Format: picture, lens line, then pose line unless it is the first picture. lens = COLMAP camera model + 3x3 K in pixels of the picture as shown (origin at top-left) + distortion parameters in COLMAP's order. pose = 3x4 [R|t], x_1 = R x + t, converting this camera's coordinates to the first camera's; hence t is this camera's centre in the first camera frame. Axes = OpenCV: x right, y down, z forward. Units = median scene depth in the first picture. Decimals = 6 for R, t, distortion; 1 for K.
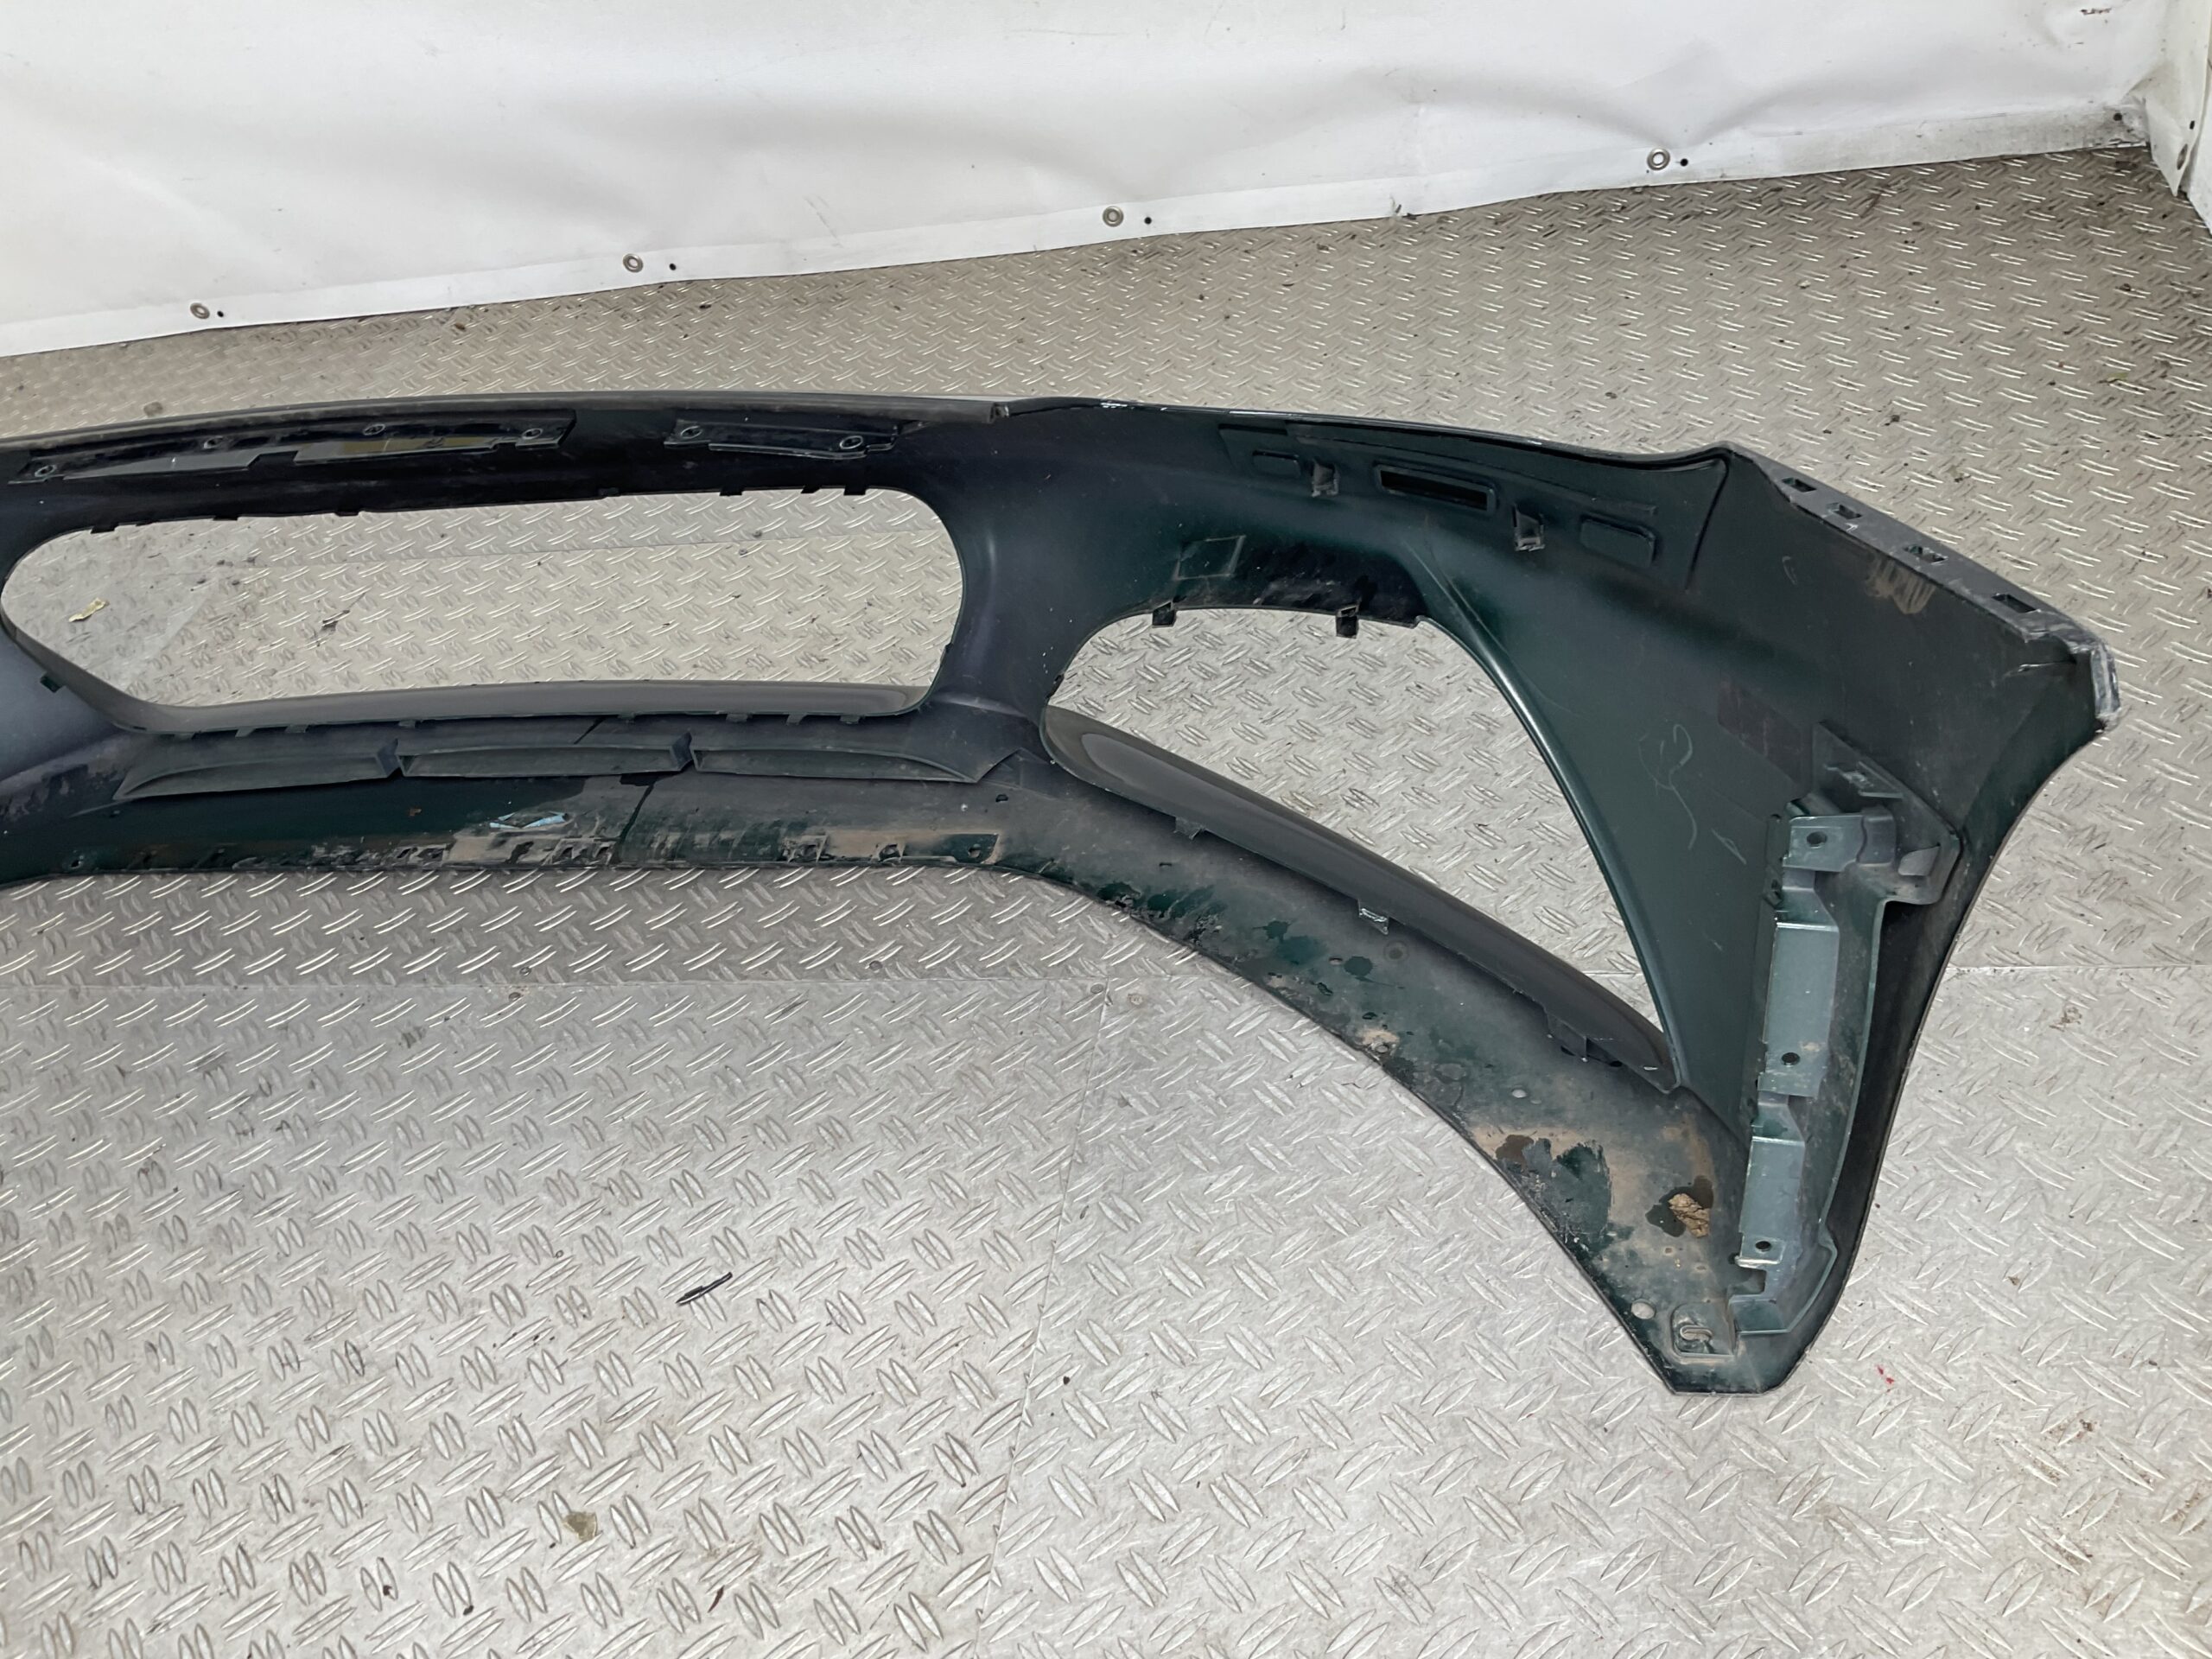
lens RADIAL K [[1868.0, 0, 1106.0], [0, 1868.0, 829.5], [0, 0, 1]] dist [0.095269, -0.177015]
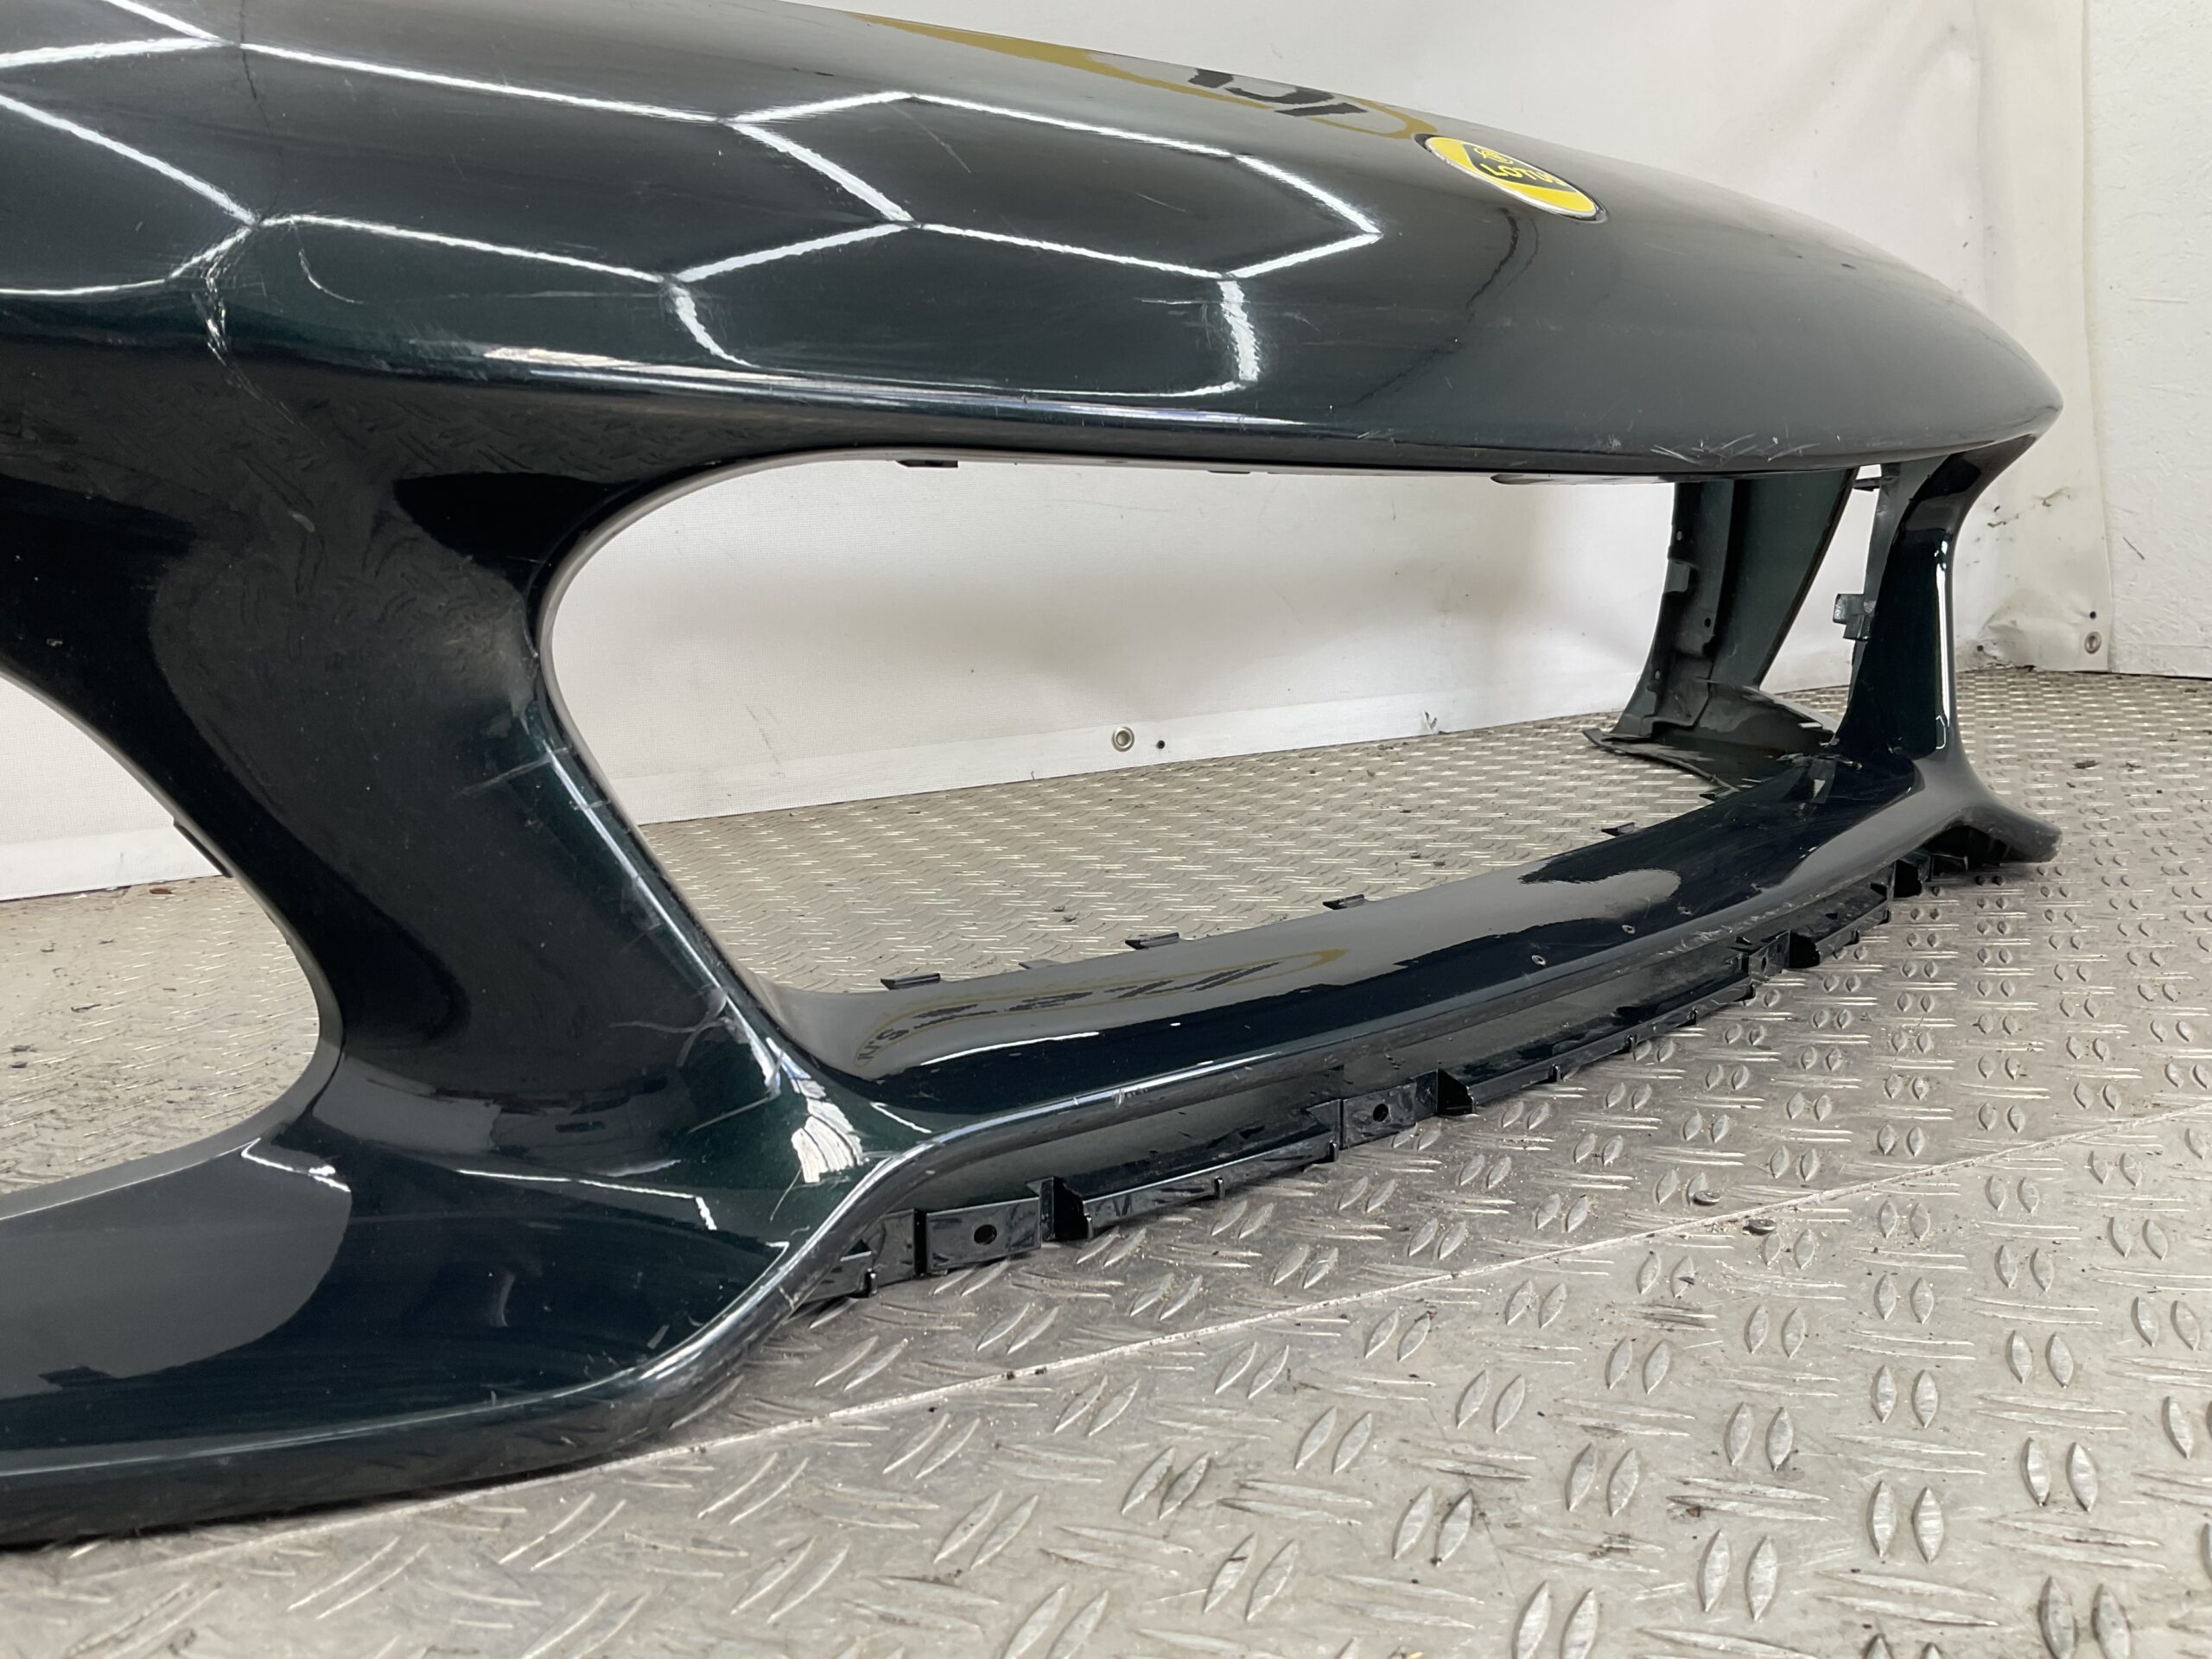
lens RADIAL K [[1846.9, 0, 1106.0], [0, 1846.9, 829.5], [0, 0, 1]] dist [0.100259, -0.205798]
pose [[0.864116, 0.031285, 0.502320, -0.612583], [0.268519, 0.815491, -0.512710, 0.178876], [-0.425678, 0.577923, 0.696278, 0.701037]]
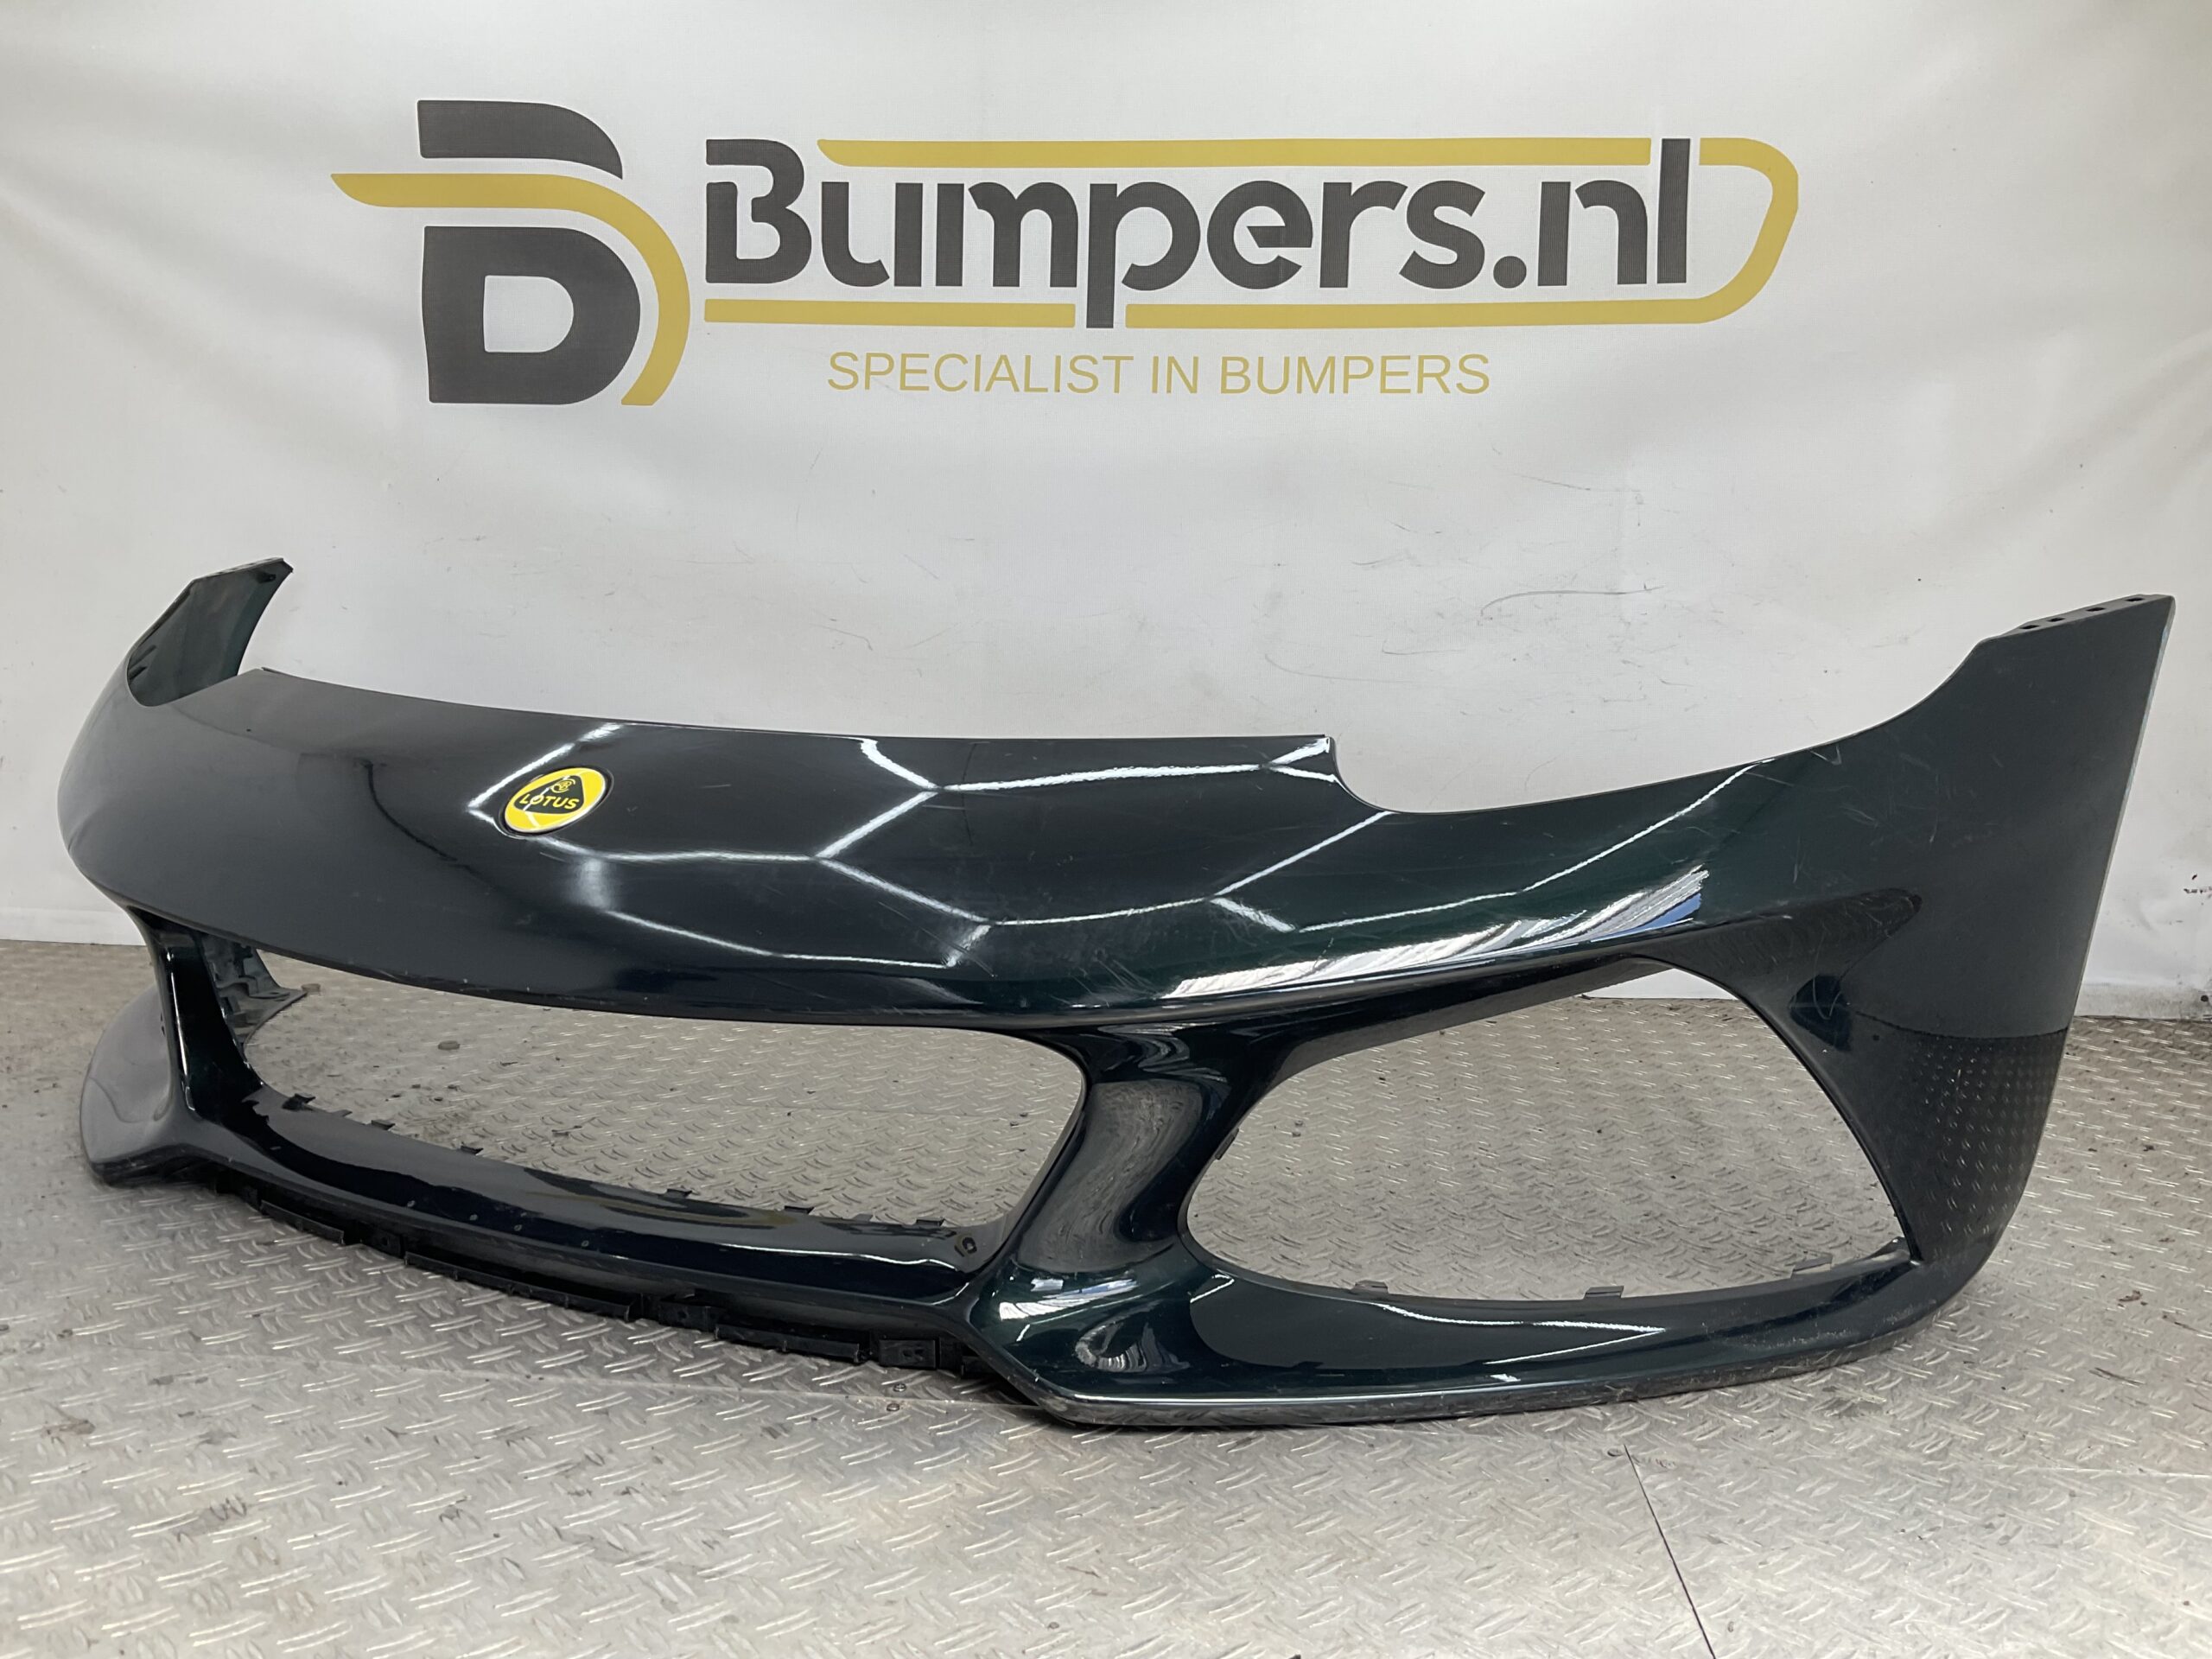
lens RADIAL K [[1848.0, 0, 1106.0], [0, 1848.0, 829.5], [0, 0, 1]] dist [0.111549, -0.249340]
pose [[0.980144, 0.176898, 0.089585, -0.326080], [-0.099777, 0.830424, -0.548124, 0.307668], [-0.171356, 0.528302, 0.831585, 0.145872]]
